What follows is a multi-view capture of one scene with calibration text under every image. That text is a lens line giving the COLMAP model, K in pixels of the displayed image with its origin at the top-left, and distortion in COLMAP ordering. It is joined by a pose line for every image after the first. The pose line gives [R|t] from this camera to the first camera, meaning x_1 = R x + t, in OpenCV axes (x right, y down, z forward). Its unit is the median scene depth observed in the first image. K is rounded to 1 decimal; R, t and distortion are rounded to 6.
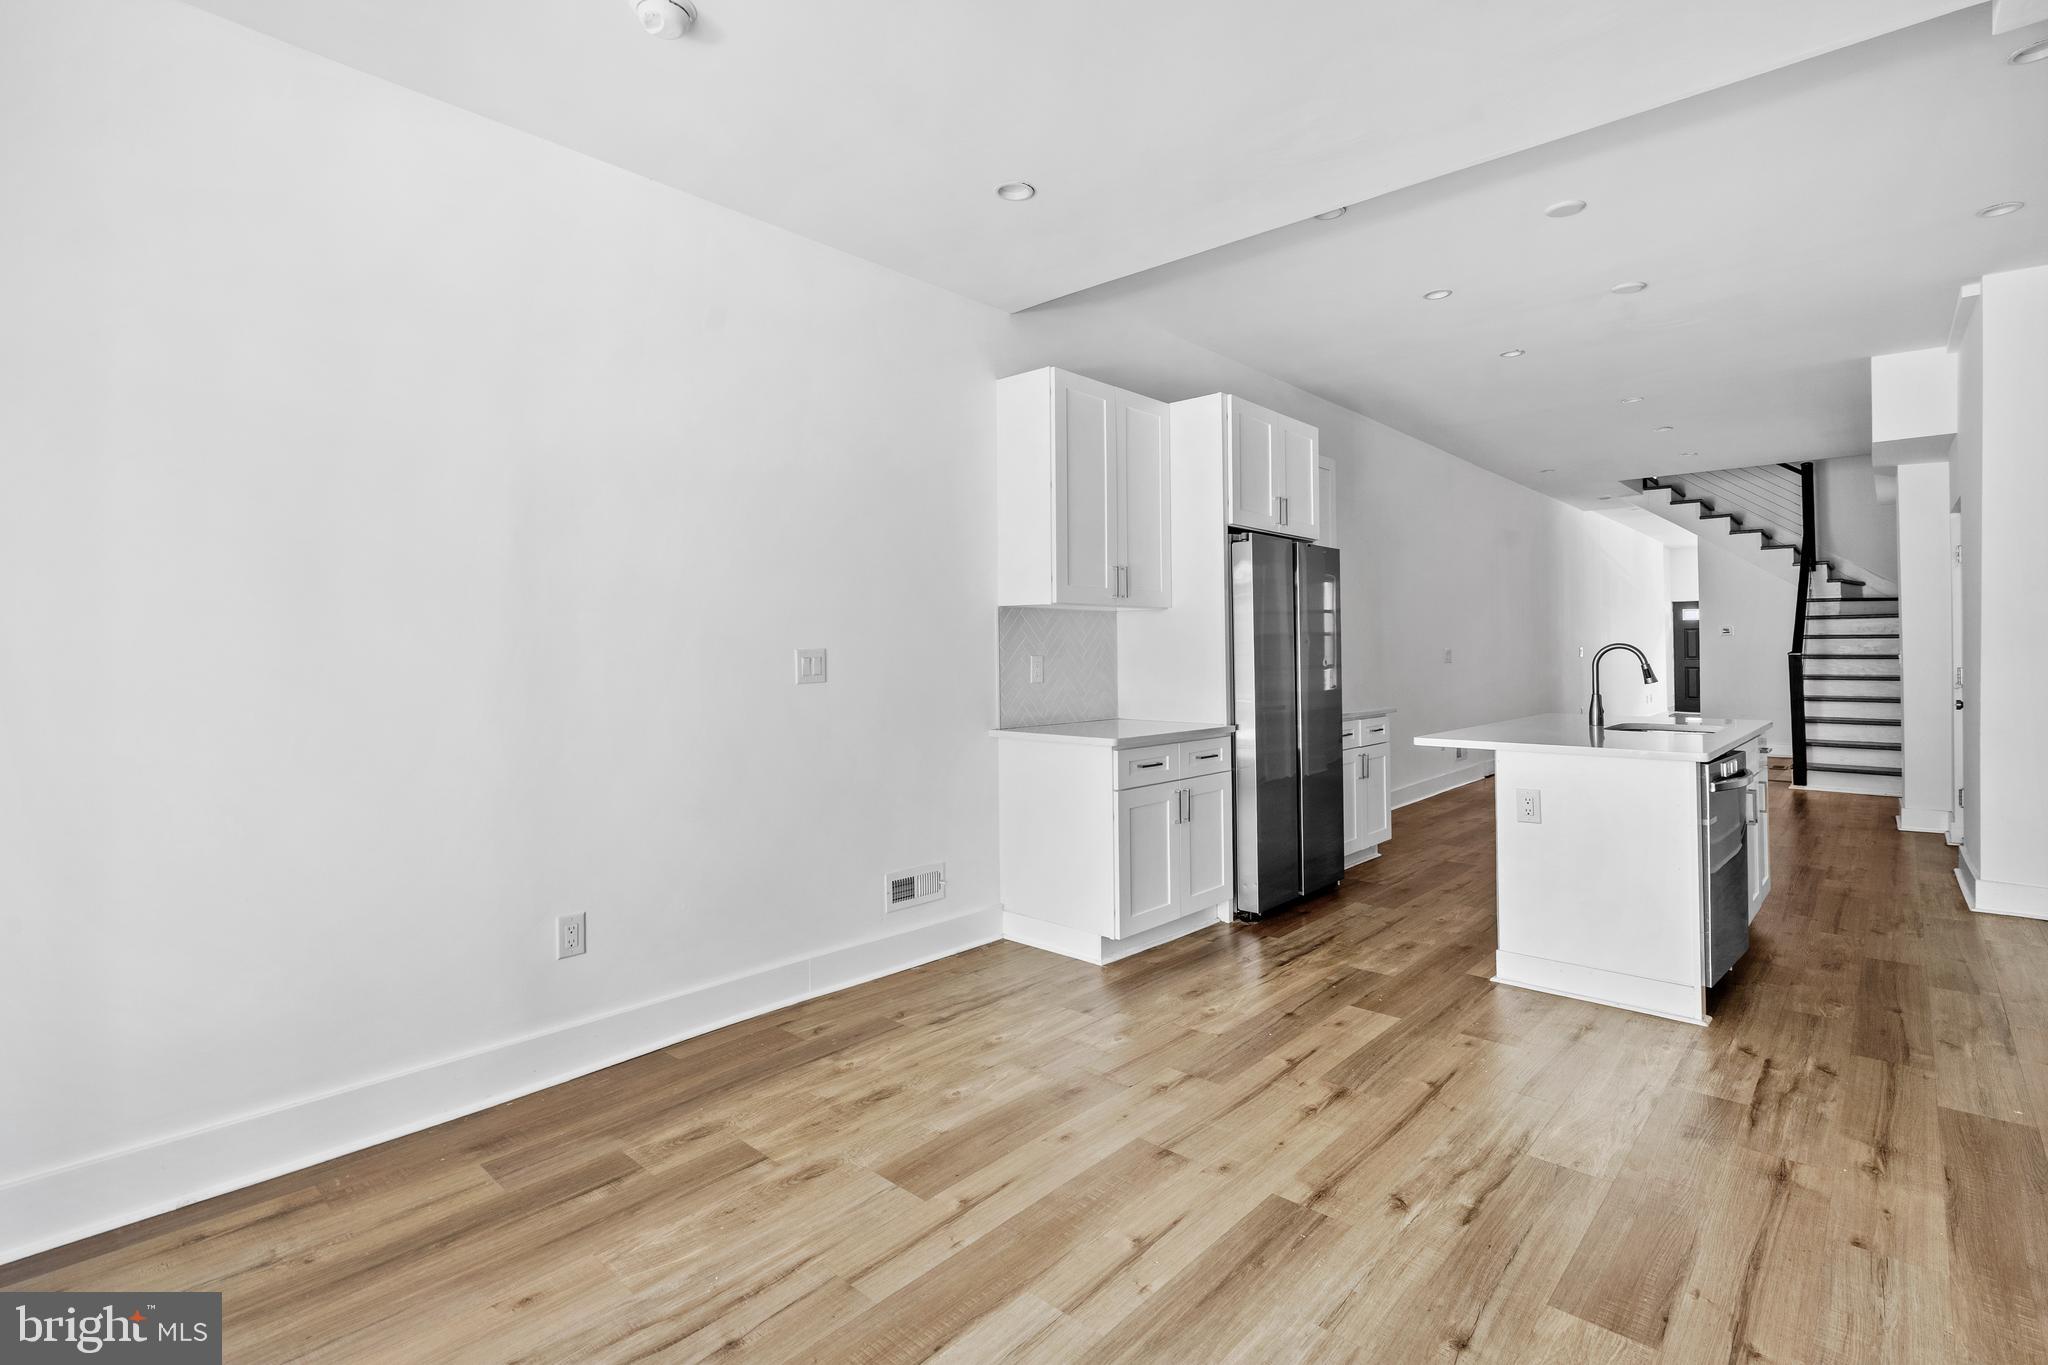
lens RADIAL K [[936.5, 0, 1091.4], [0, 936.5, 640.4], [0, 0, 1]] dist [-0.008470, 0.003317]
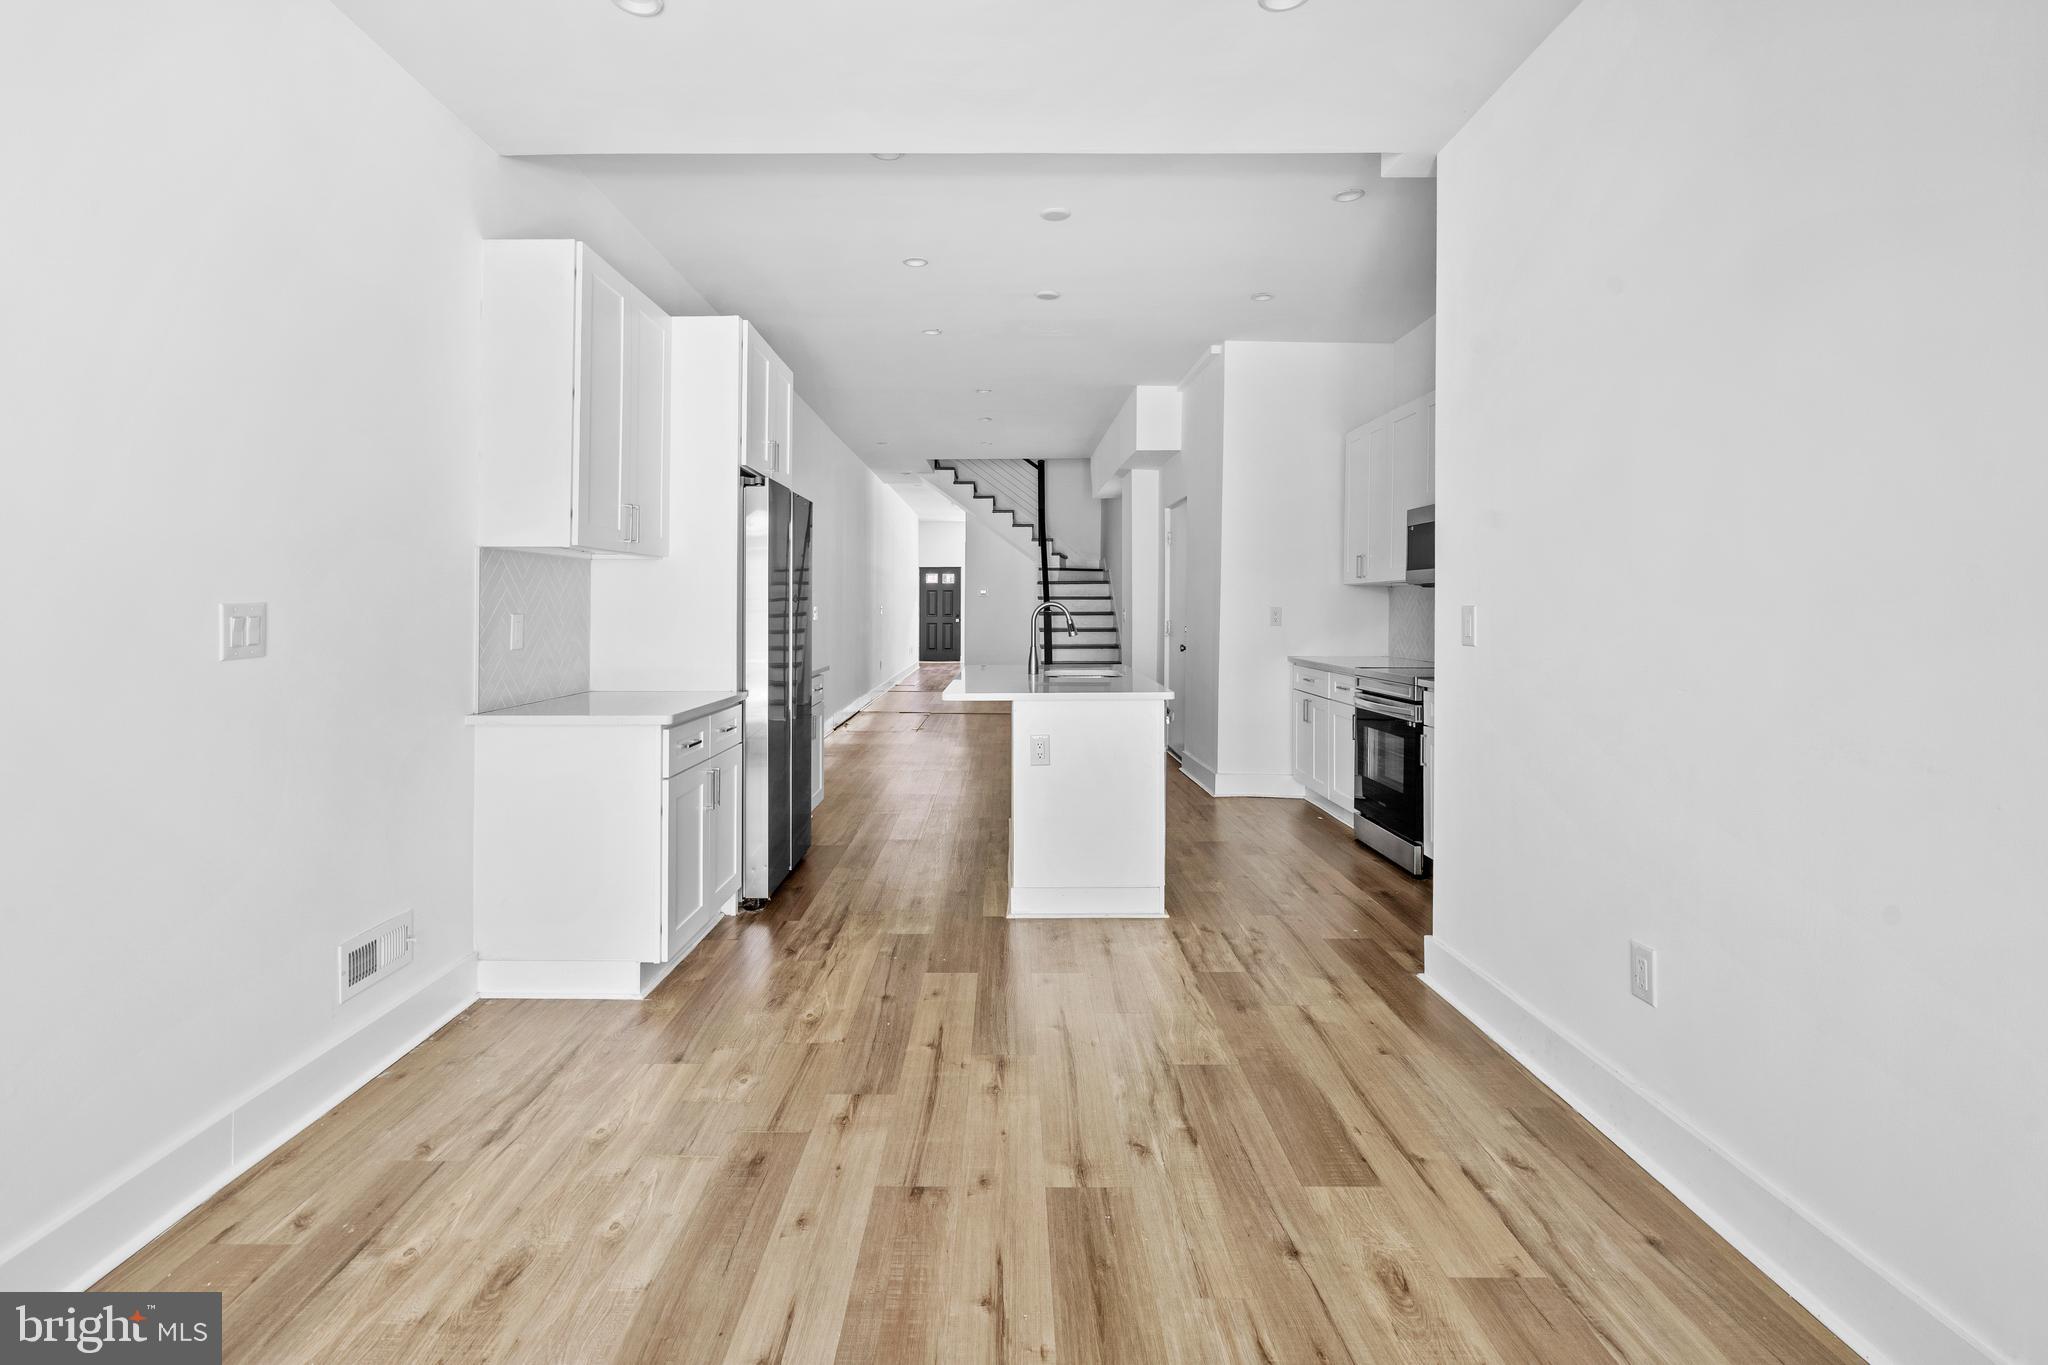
lens RADIAL K [[936.5, 0, 1001.7], [0, 936.5, 590.6], [0, 0, 1]] dist [-0.008470, 0.003317]
pose [[0.771069, 0.012451, 0.636630, -0.258786], [-0.006800, 0.999913, -0.011320, 0.003764], [-0.636715, 0.004400, 0.771087, 0.178740]]
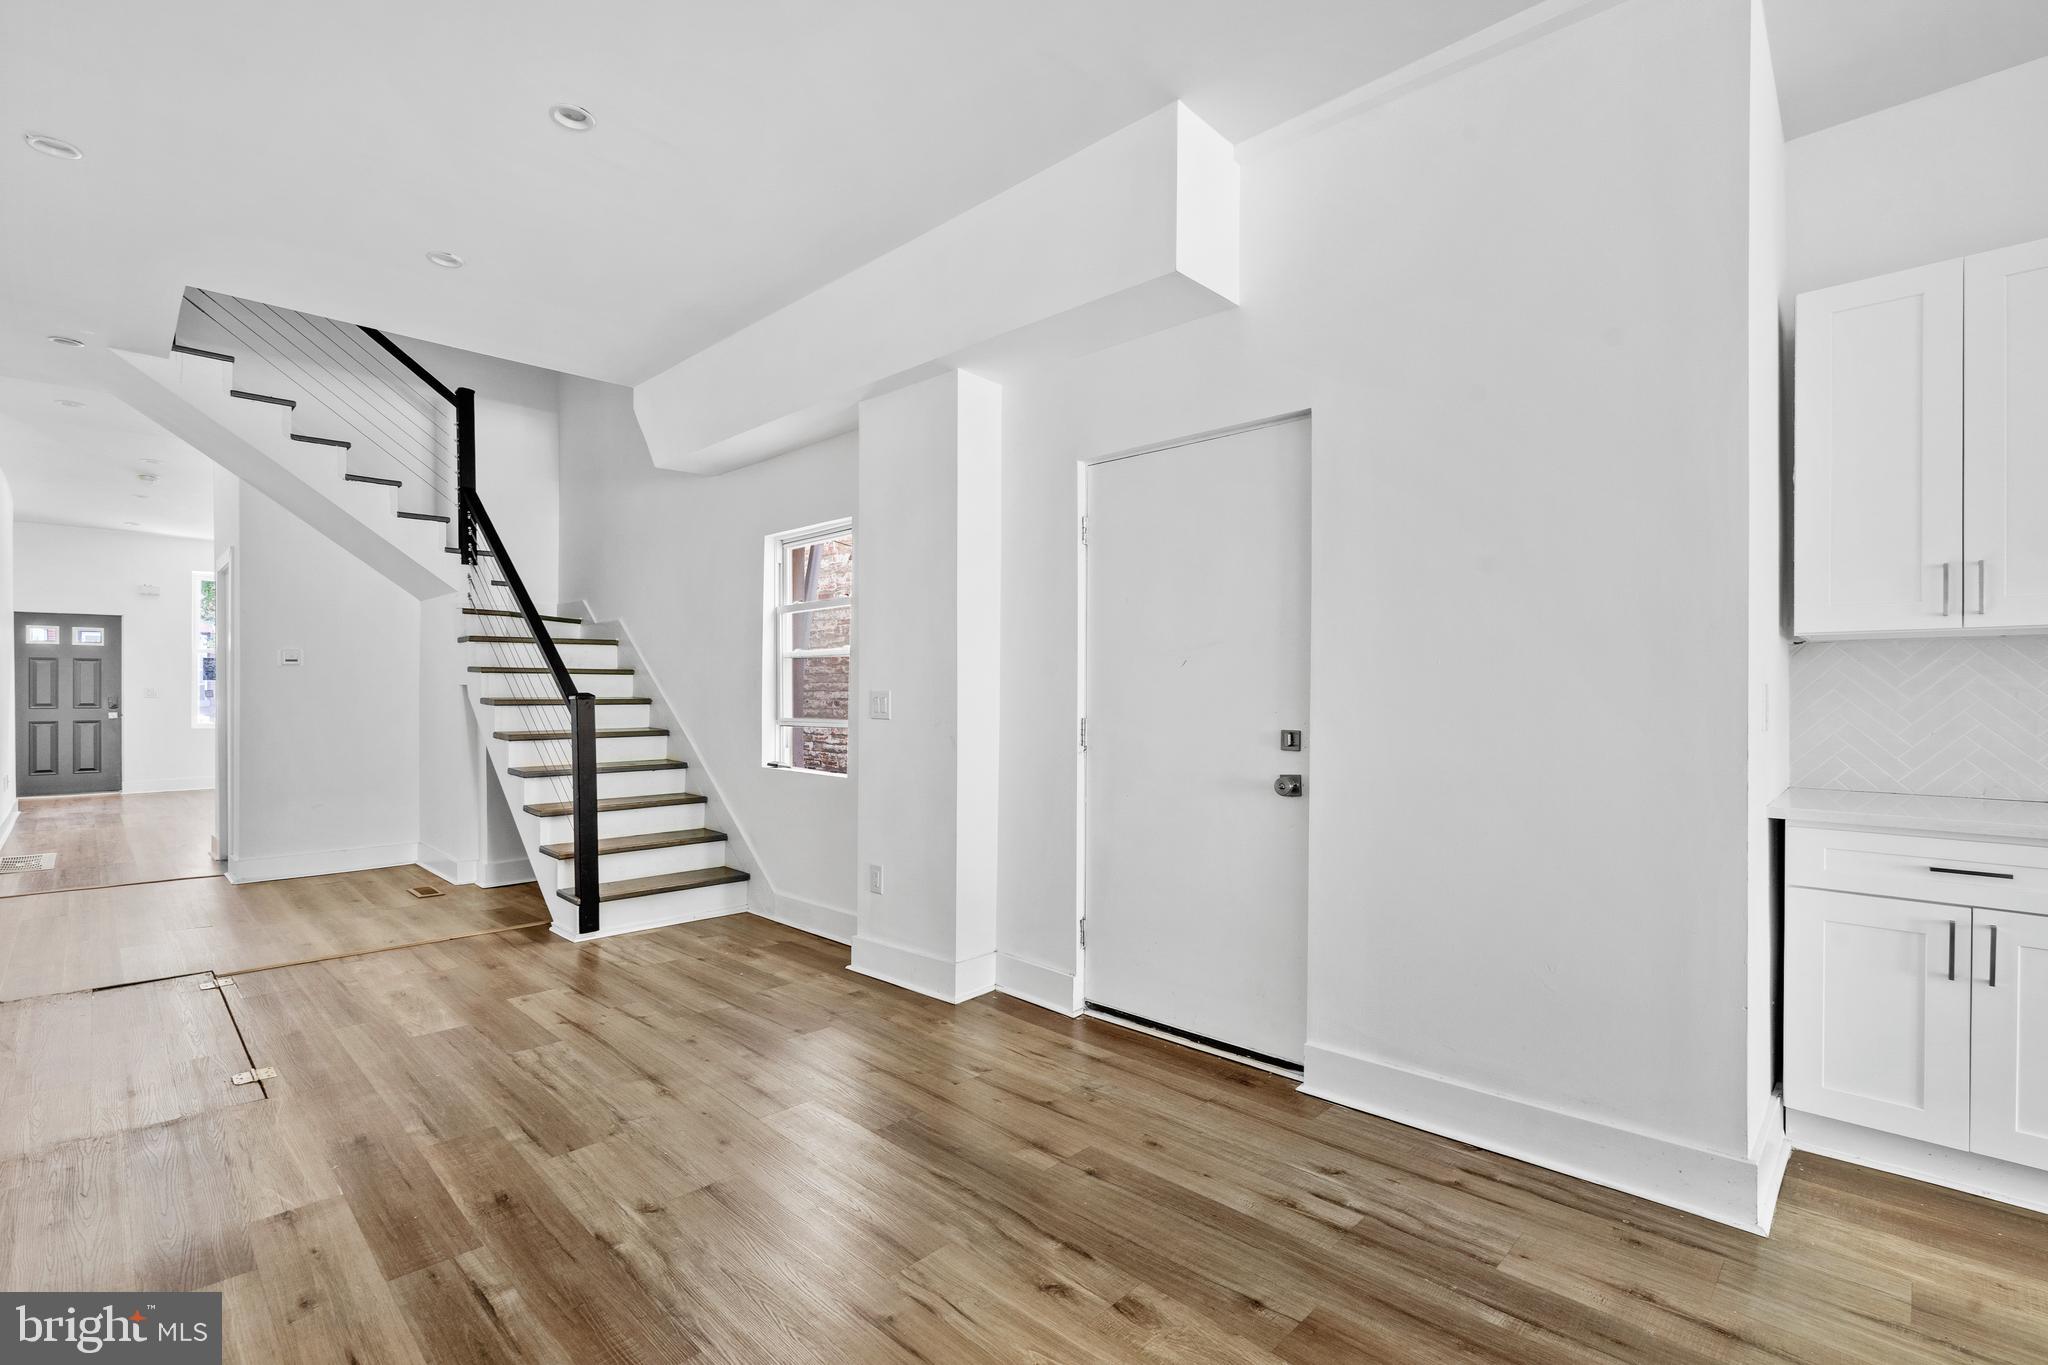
lens RADIAL K [[936.5, 0, 1014.3], [0, 936.5, 690.7], [0, 0, 1]] dist [-0.008470, 0.003317]
pose [[0.097434, 0.001442, 0.995241, 0.601458], [-0.008125, 0.999967, -0.000653, 0.023295], [-0.995209, -0.008023, 0.097443, 1.849373]]
